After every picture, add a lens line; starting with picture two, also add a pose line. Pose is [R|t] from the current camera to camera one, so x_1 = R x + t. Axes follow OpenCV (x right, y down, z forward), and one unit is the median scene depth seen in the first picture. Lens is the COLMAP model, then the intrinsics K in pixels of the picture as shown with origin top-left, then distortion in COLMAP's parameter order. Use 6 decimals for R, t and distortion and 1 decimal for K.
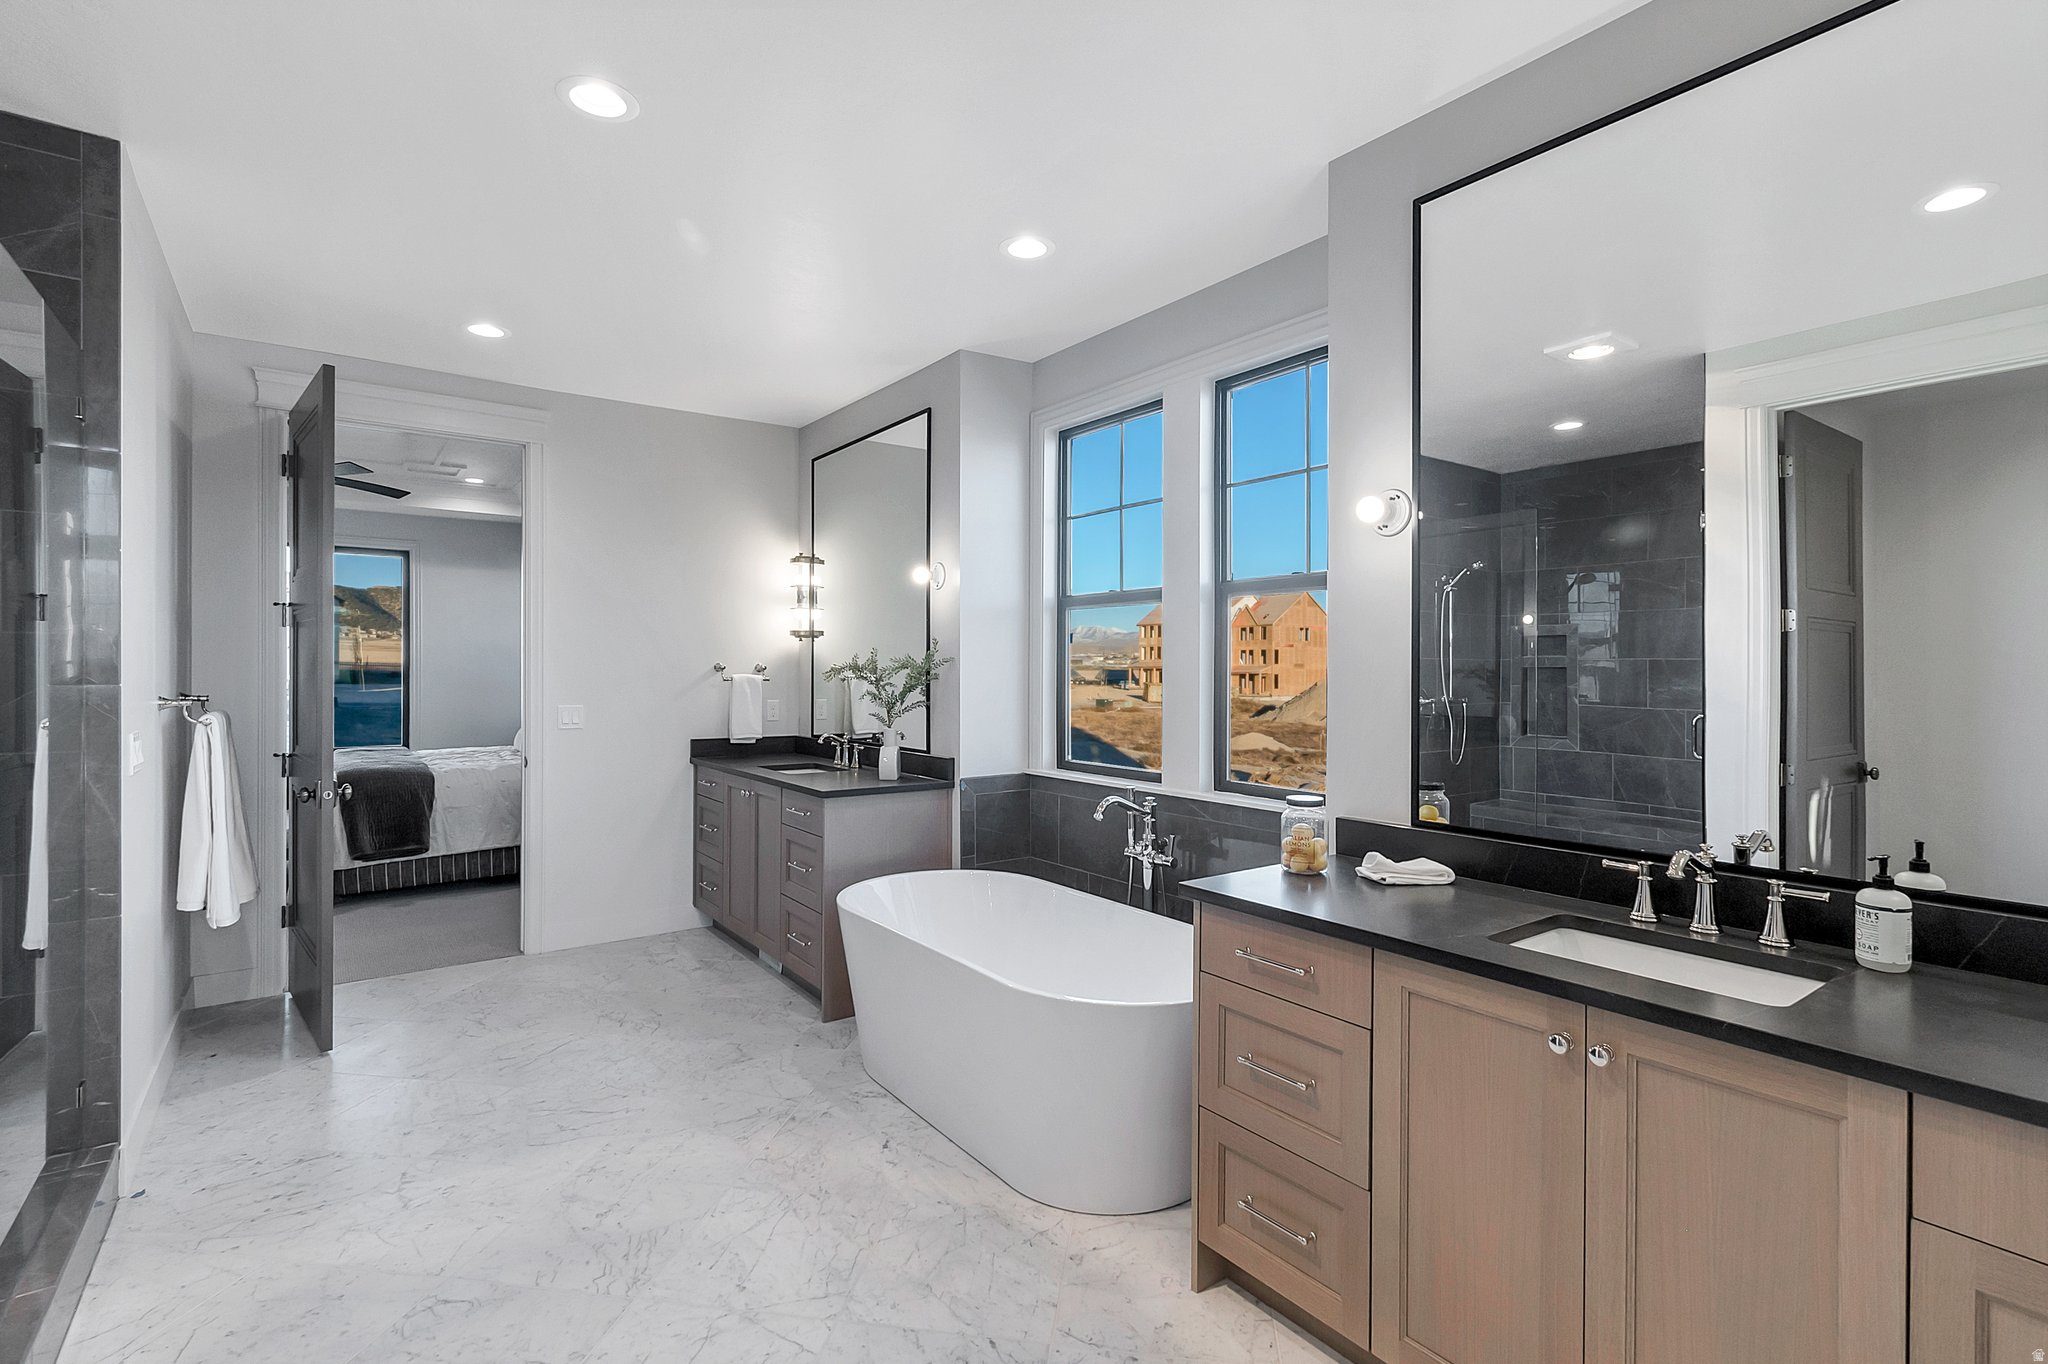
lens RADIAL K [[940.9, 0, 1046.5], [0, 940.9, 682.6], [0, 0, 1]] dist [0.004211, -0.000832]
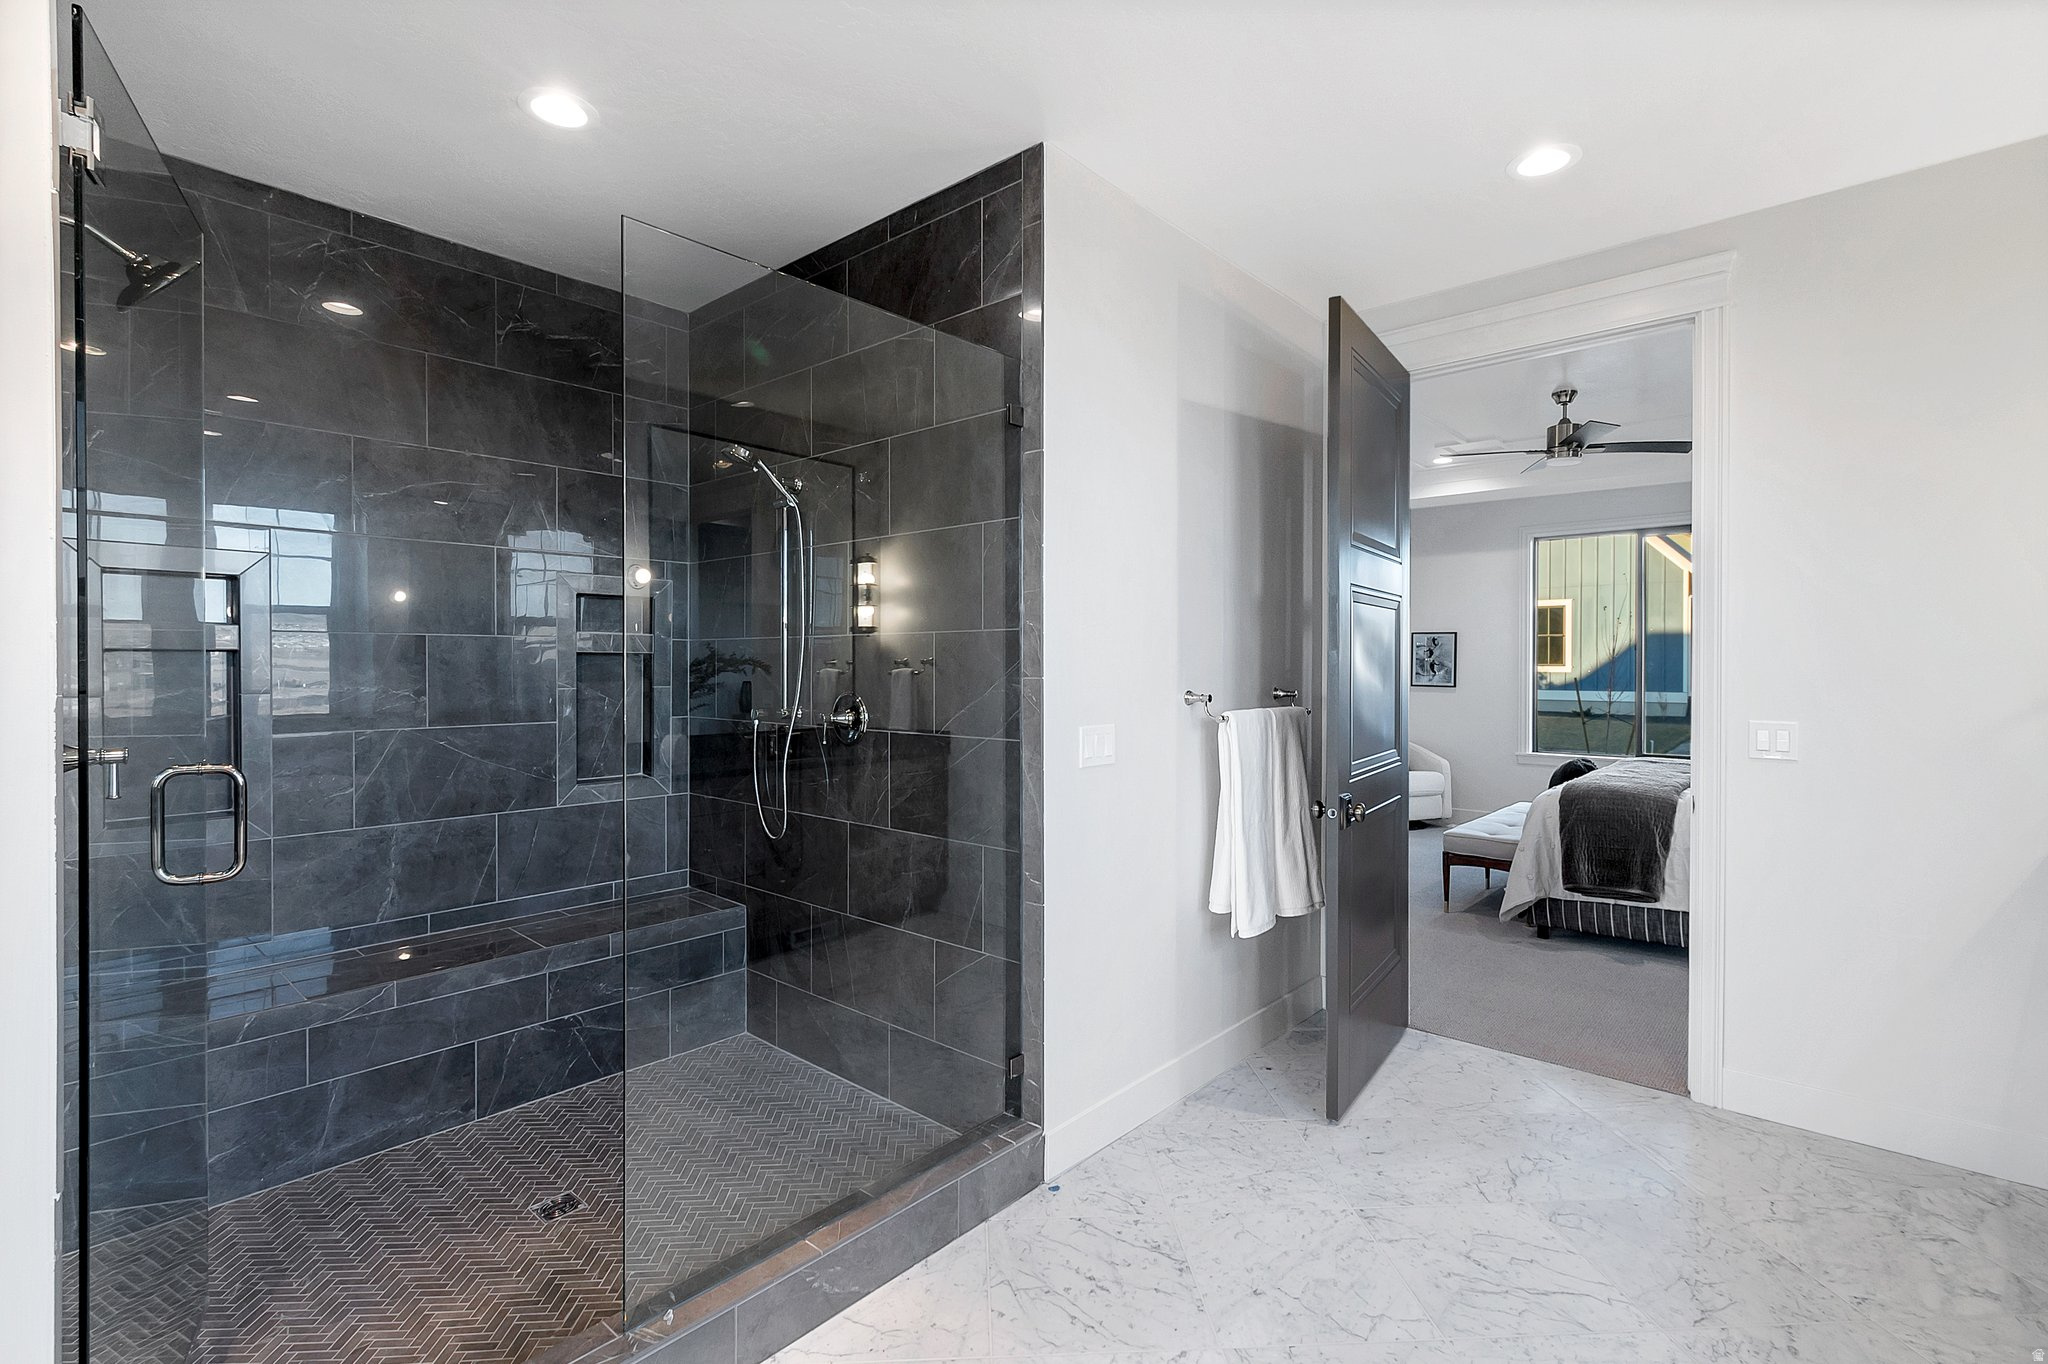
lens RADIAL K [[940.9, 0, 1020.7], [0, 940.9, 671.0], [0, 0, 1]] dist [0.004211, -0.000832]
pose [[0.185089, 0.002385, -0.982719, 0.008765], [-0.014134, 0.999900, -0.000235, -0.004210], [0.982620, 0.013933, 0.185104, 0.685186]]
